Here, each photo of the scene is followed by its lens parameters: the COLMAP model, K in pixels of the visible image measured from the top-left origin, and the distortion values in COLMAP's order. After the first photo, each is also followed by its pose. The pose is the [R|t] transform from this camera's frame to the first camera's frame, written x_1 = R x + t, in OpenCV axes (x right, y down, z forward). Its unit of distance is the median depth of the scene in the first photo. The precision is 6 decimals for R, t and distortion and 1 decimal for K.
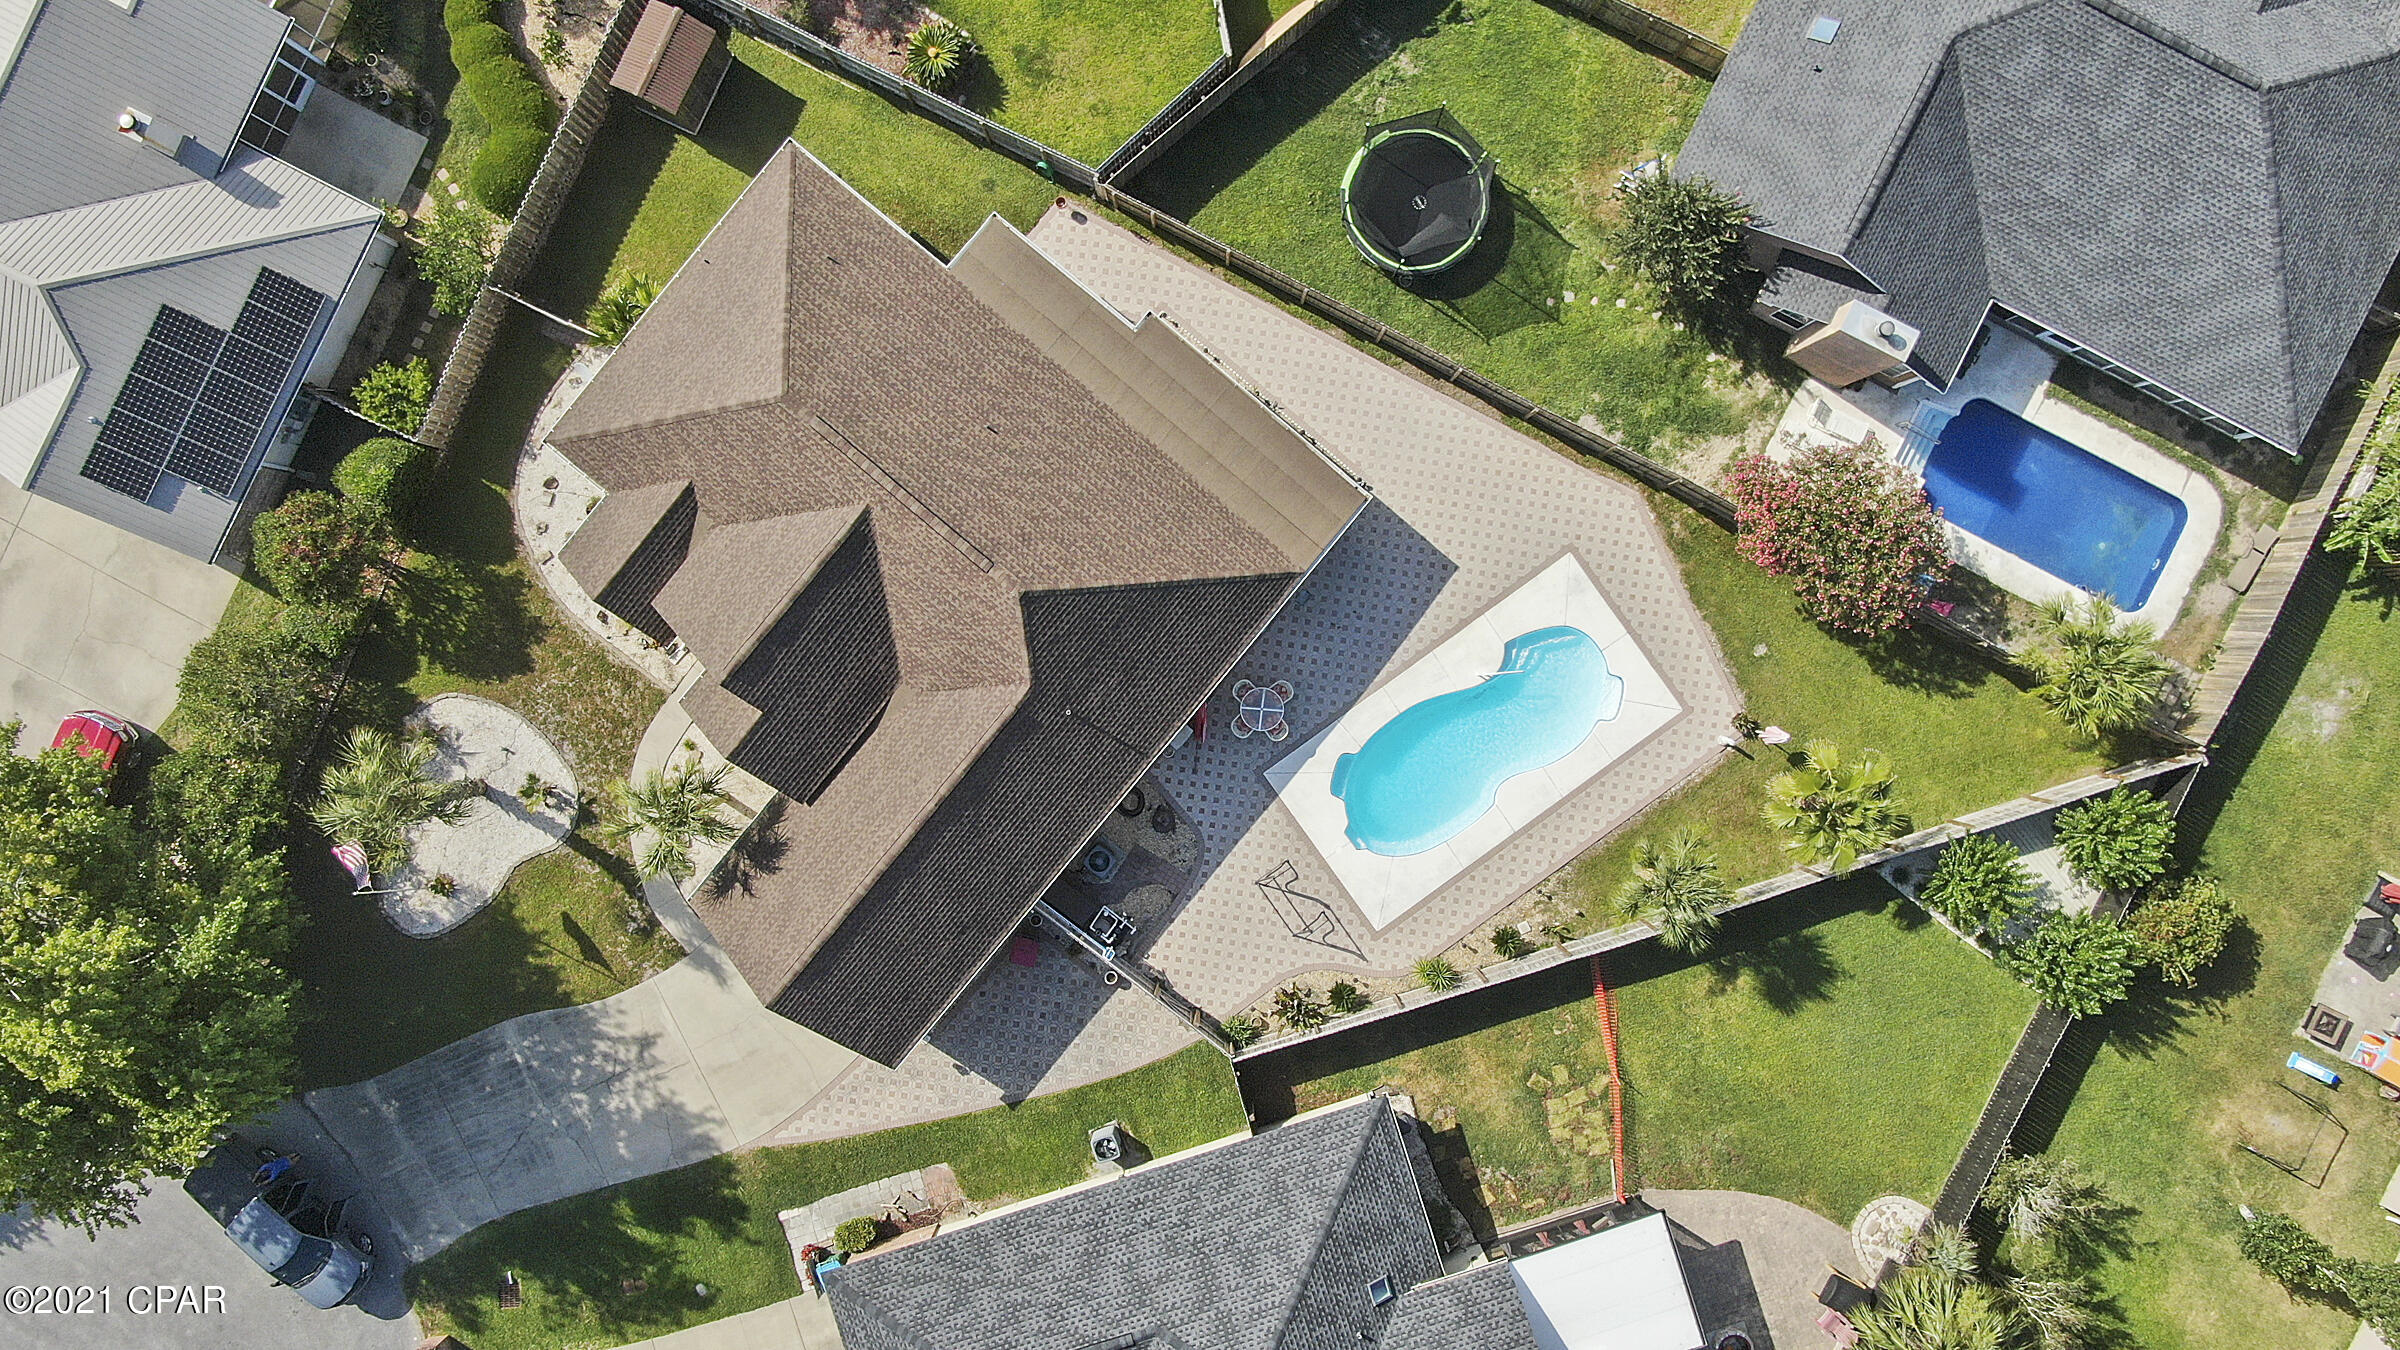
lens RADIAL K [[1703.2, 0, 1200.0], [0, 1703.2, 675.0], [0, 0, 1]] dist [-0.009654, -0.001771]
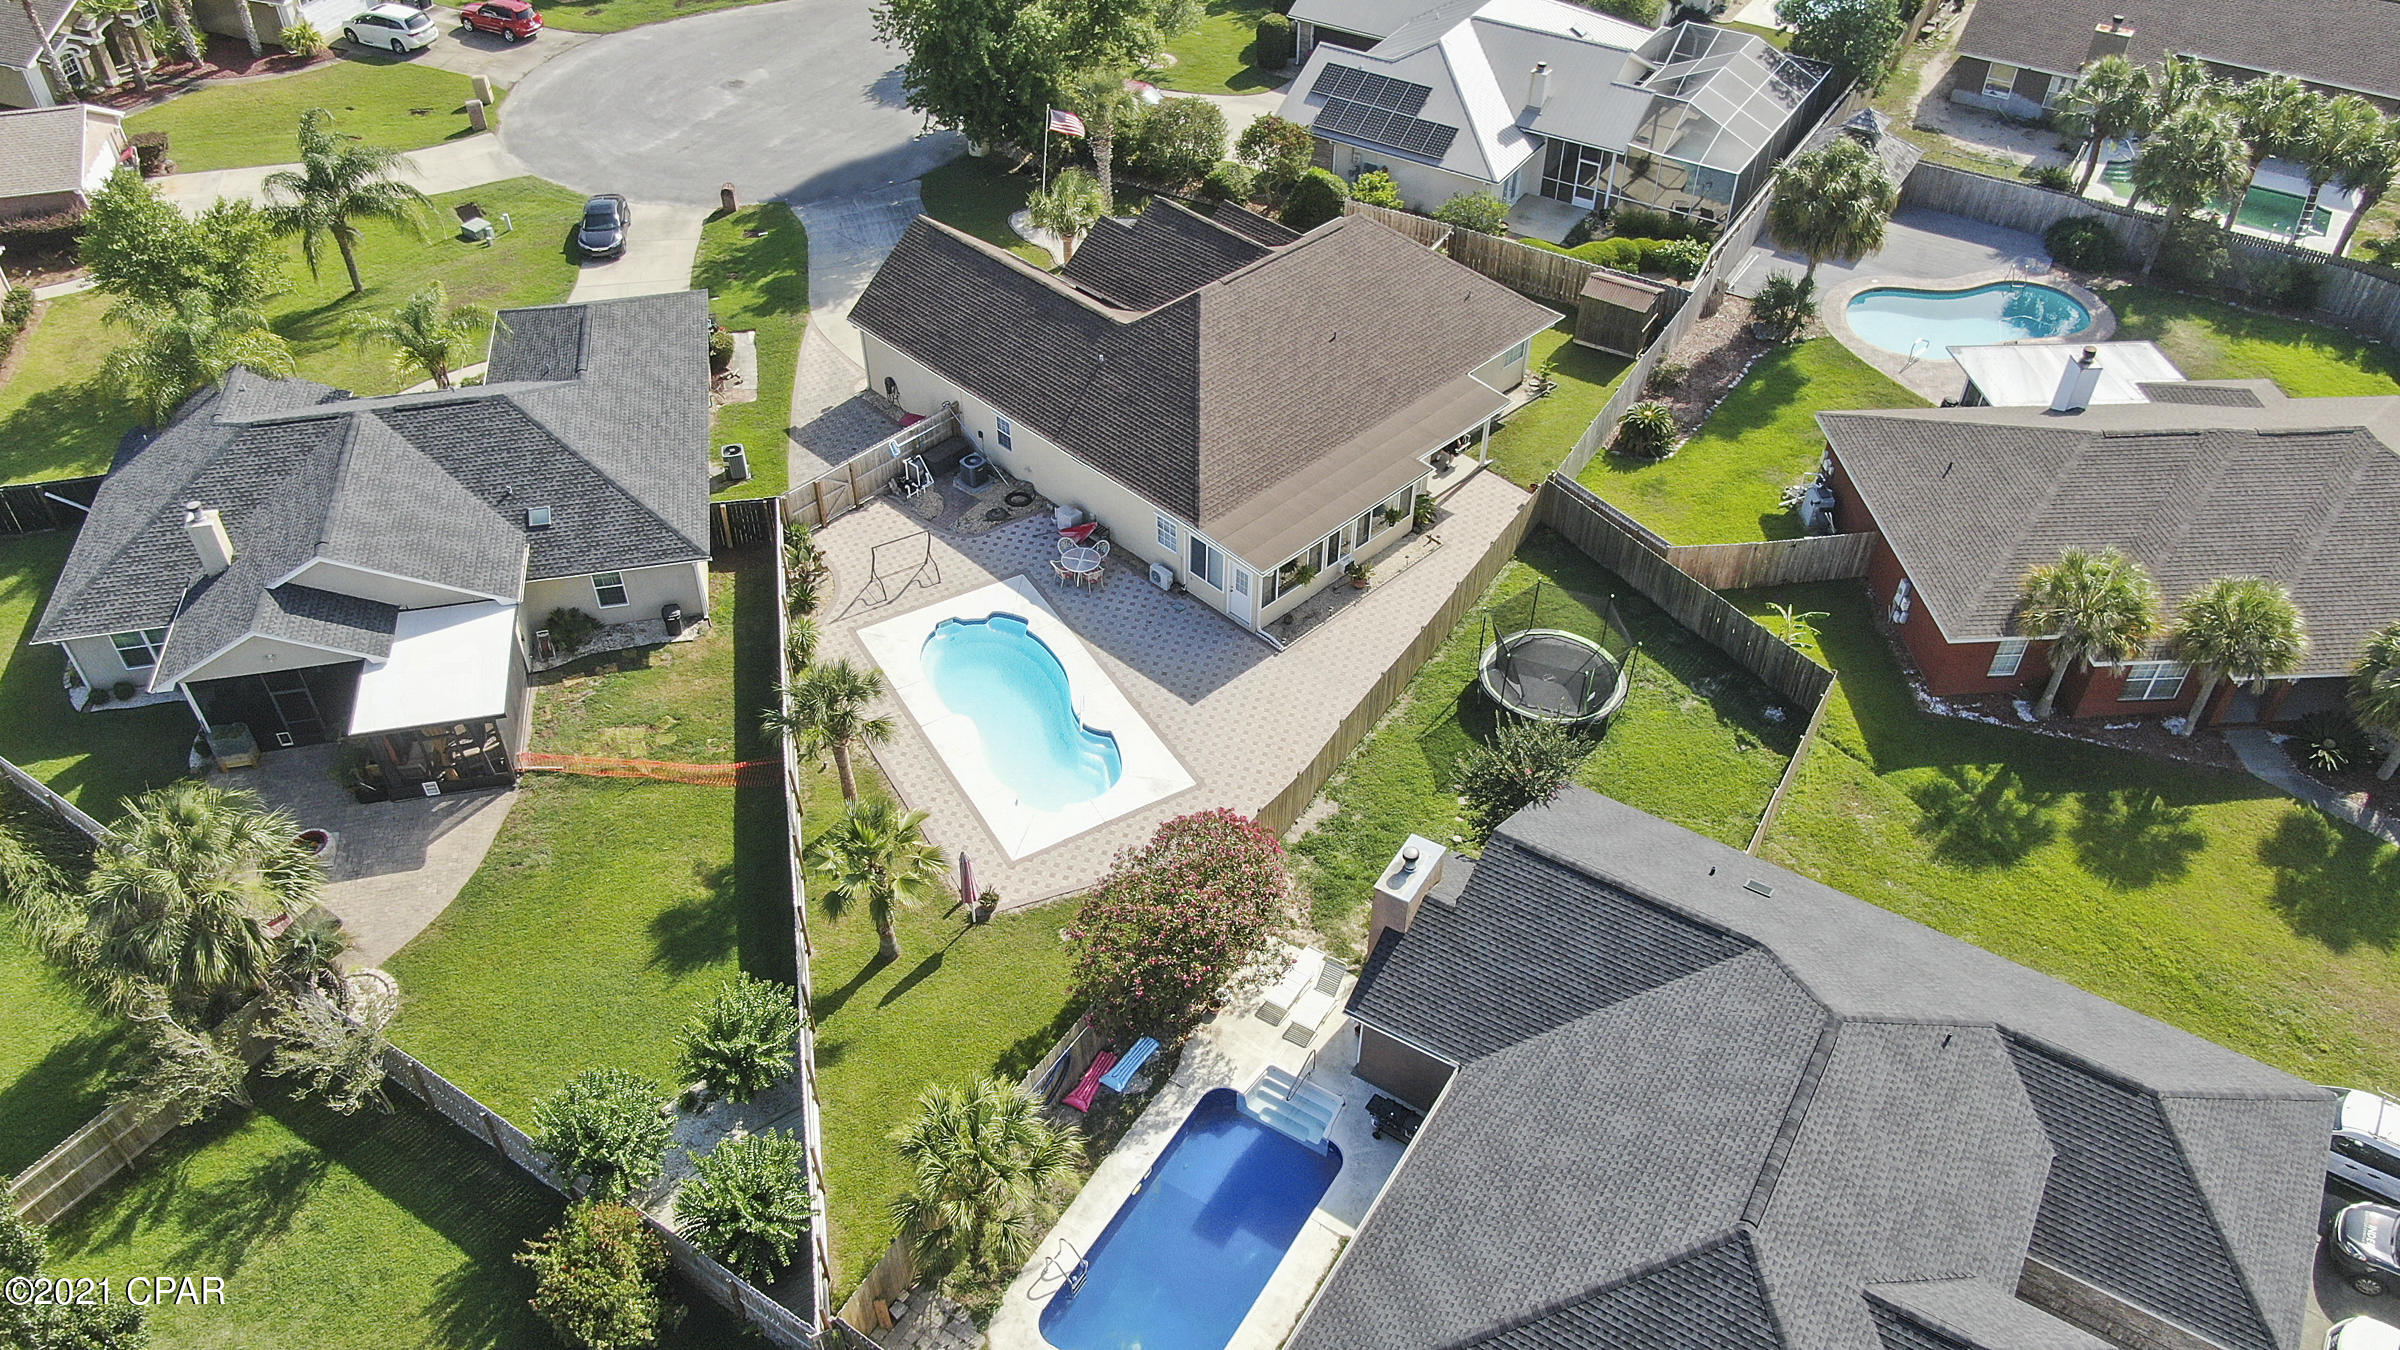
lens RADIAL K [[1703.2, 0, 1200.0], [0, 1703.2, 675.0], [0, 0, 1]] dist [-0.009654, -0.001771]
pose [[-0.093418, 0.668277, -0.738024, 0.882965], [-0.995304, -0.081571, 0.052122, -0.118926], [-0.025370, 0.739427, 0.672759, 0.307911]]
